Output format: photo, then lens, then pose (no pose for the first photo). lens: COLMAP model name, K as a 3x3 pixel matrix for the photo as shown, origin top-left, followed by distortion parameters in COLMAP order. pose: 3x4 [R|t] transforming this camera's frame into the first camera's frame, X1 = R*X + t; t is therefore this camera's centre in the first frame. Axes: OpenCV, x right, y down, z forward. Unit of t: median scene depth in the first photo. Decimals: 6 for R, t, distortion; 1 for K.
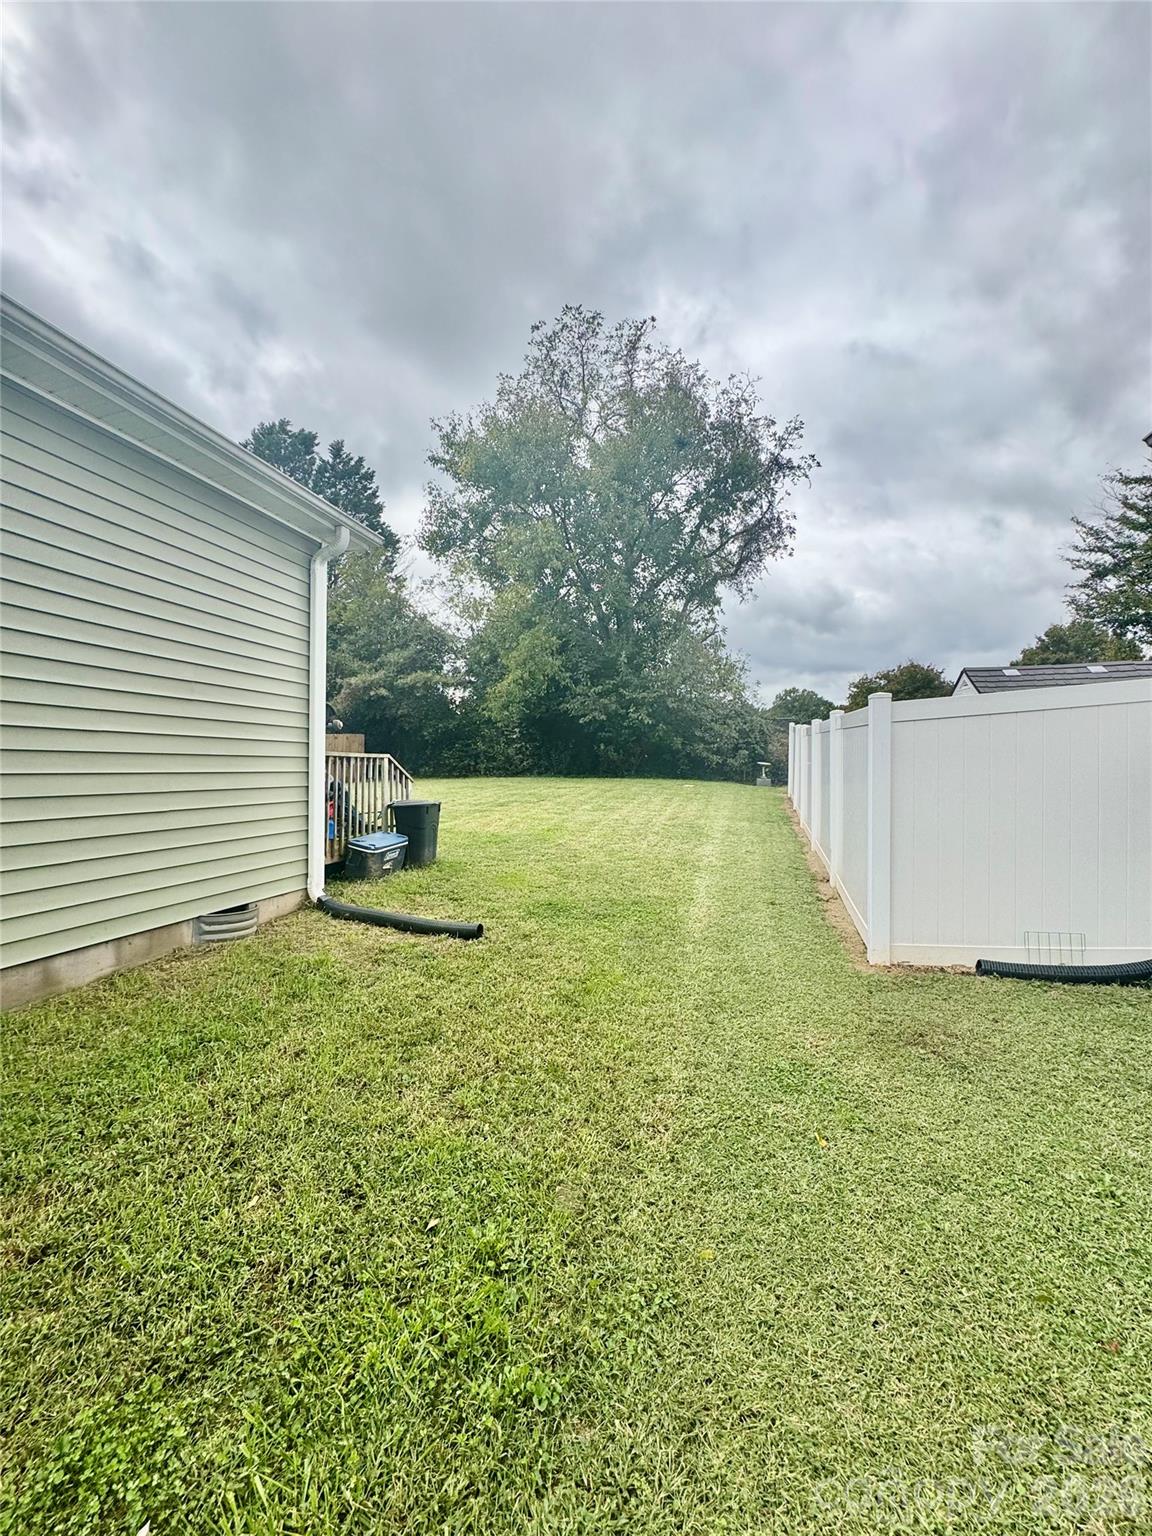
lens RADIAL K [[611.7, 0, 576.0], [0, 611.7, 768.0], [0, 0, 1]] dist [-0.002015, -0.000131]
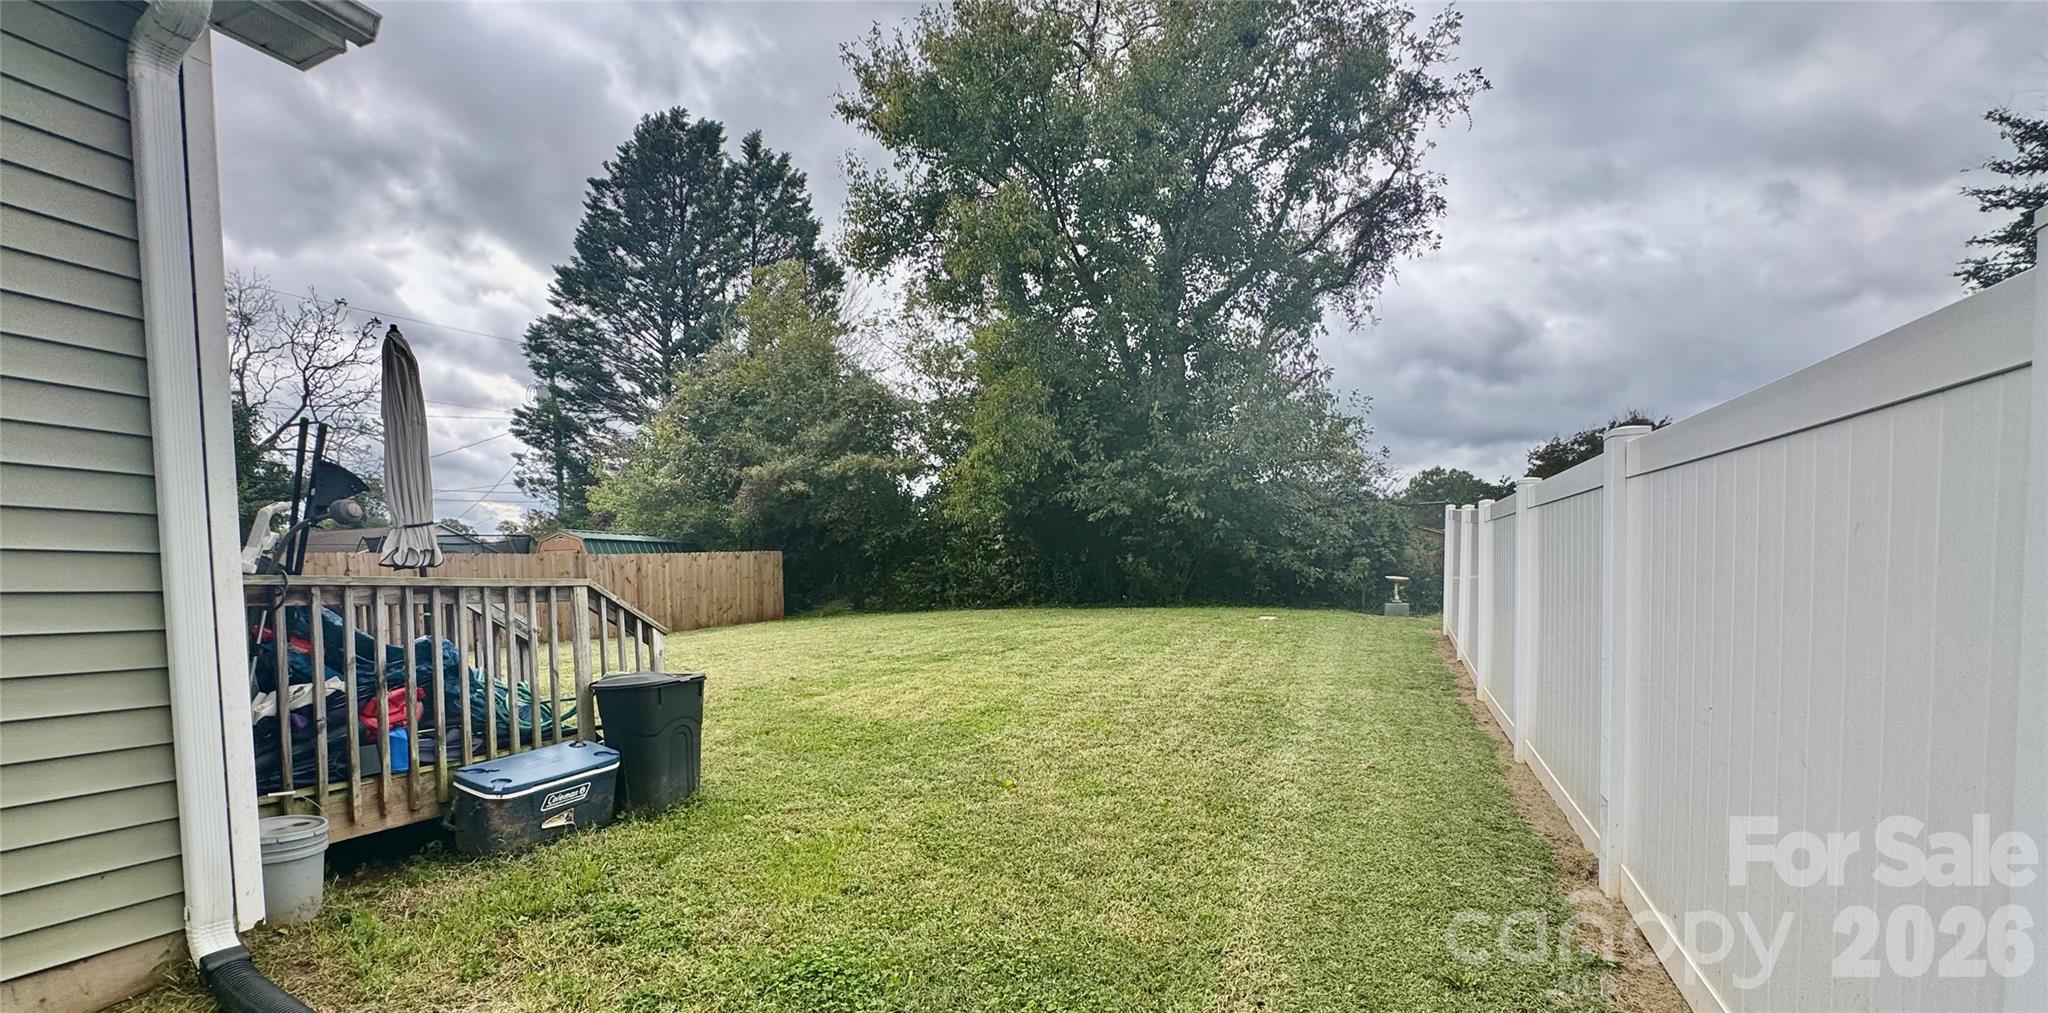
lens RADIAL K [[808.4, 0, 1026.4], [0, 808.4, 623.4], [0, 0, 1]] dist [0.002001, 0.000514]
pose [[0.991822, -0.019620, -0.126114, 0.039753], [0.024452, 0.999020, 0.036884, -0.000818], [0.125267, -0.039667, 0.991330, 0.144951]]
